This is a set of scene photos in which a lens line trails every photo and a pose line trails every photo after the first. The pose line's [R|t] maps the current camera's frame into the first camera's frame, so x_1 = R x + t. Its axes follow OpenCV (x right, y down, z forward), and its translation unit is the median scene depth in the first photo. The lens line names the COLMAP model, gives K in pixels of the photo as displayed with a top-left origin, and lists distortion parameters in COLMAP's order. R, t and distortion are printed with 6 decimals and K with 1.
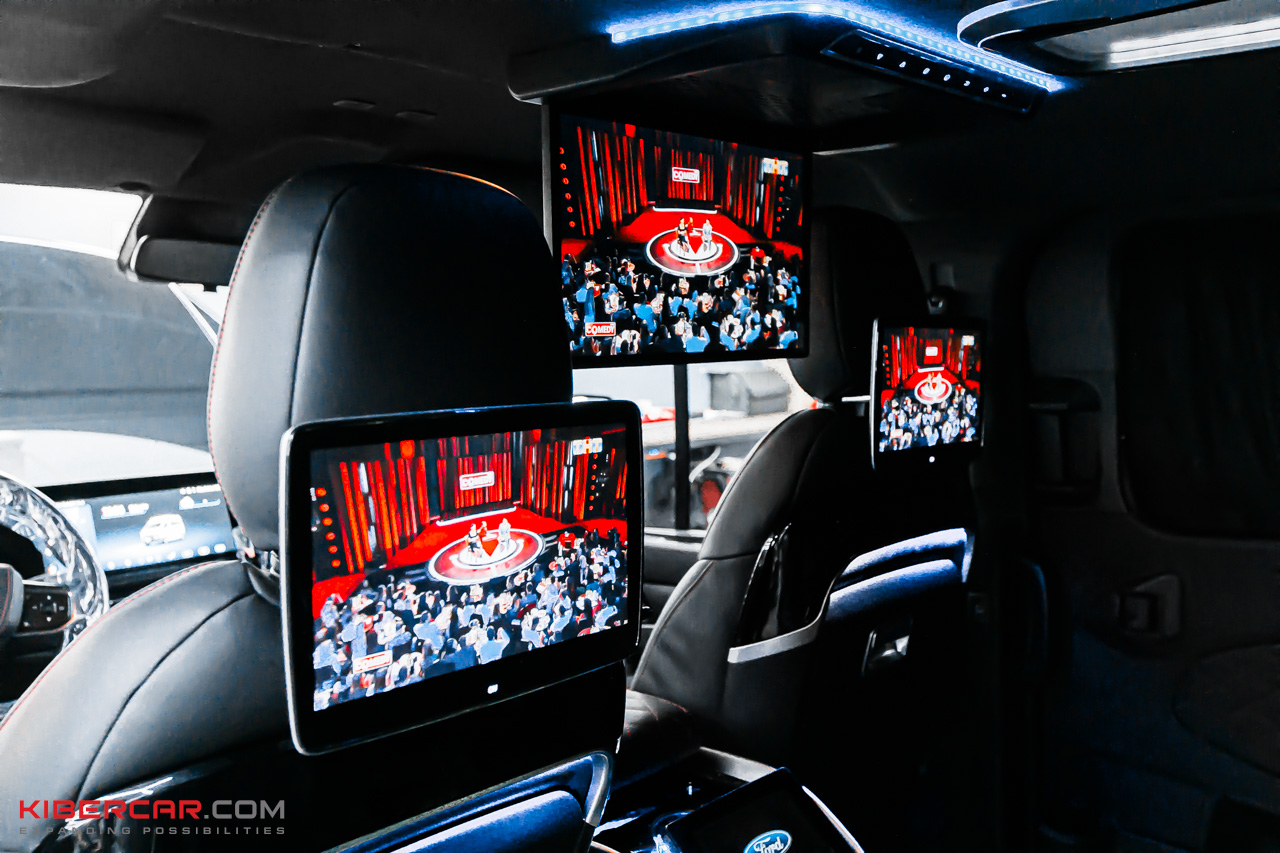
lens RADIAL K [[1218.3, 0, 640.0], [0, 1218.3, 426.5], [0, 0, 1]] dist [-0.004588, -0.009650]
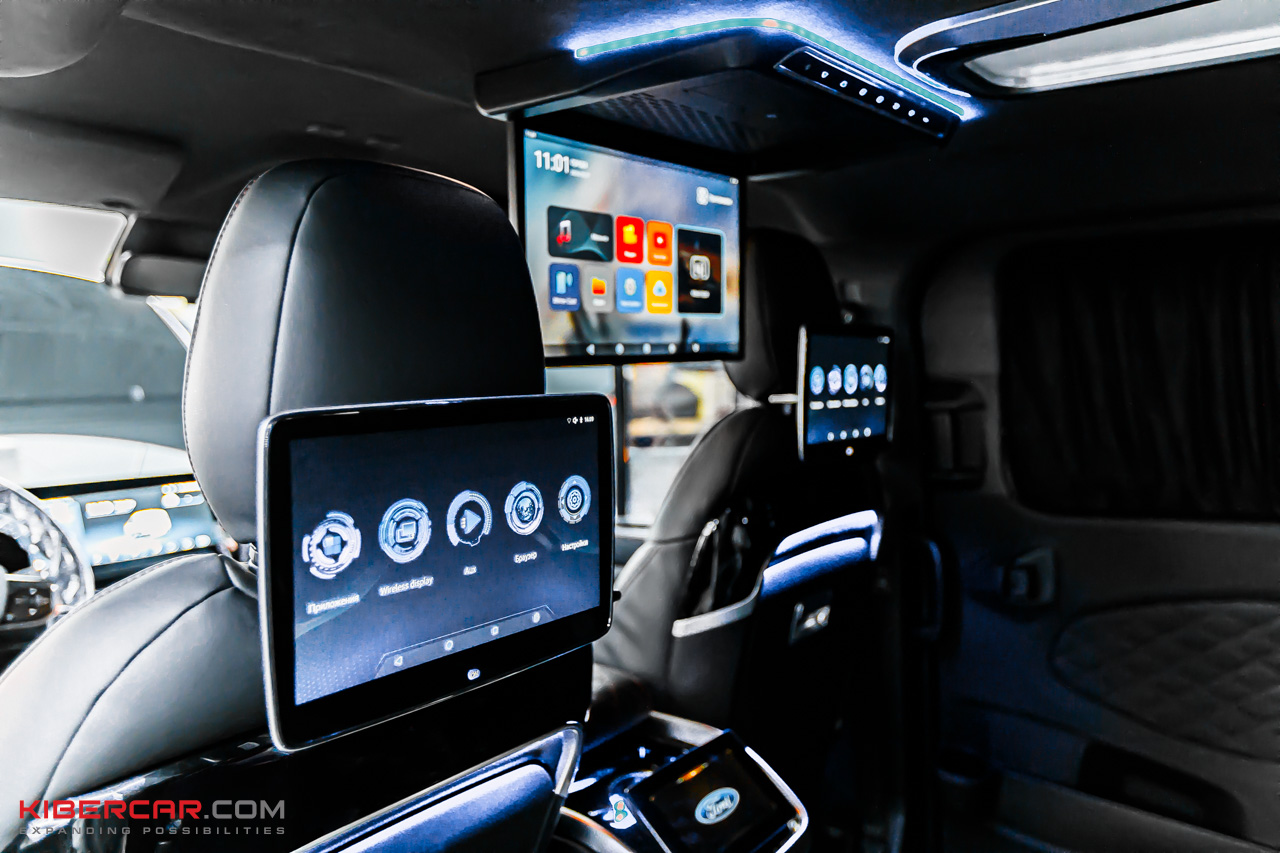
lens RADIAL K [[1014.1, 0, 643.7], [0, 1014.1, 423.7], [0, 0, 1]] dist [0.008502, 0.009057]
pose [[0.997112, -0.009191, 0.075393, -0.023481], [0.009852, 0.999916, -0.008400, 0.008056], [-0.075310, 0.009119, 0.997119, 0.079761]]
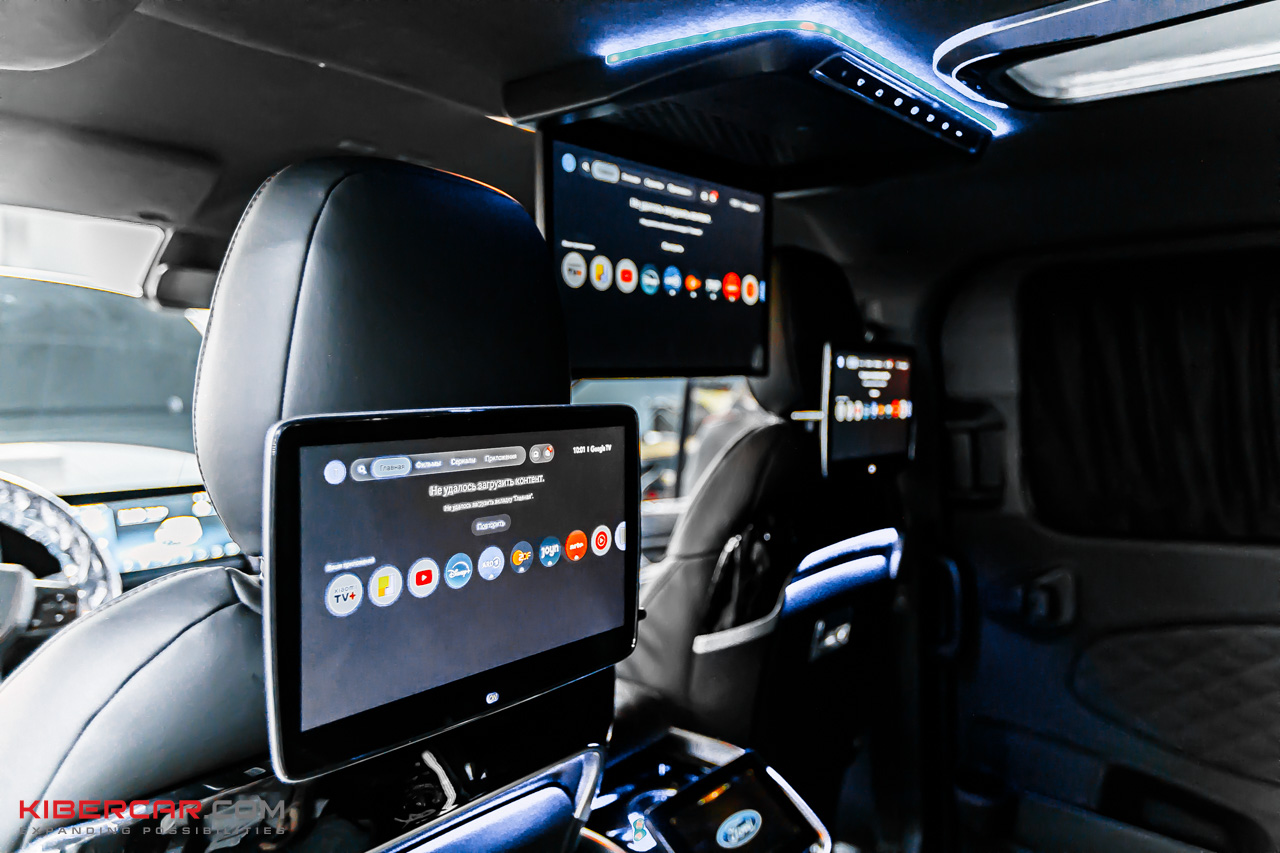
lens RADIAL K [[959.5, 0, 637.8], [0, 959.5, 421.6], [0, 0, 1]] dist [0.023725, -0.000478]
pose [[0.998631, 0.004310, 0.052136, -0.026431], [-0.002810, 0.999581, -0.028818, 0.010090], [-0.052239, 0.028632, 0.998224, 0.126910]]
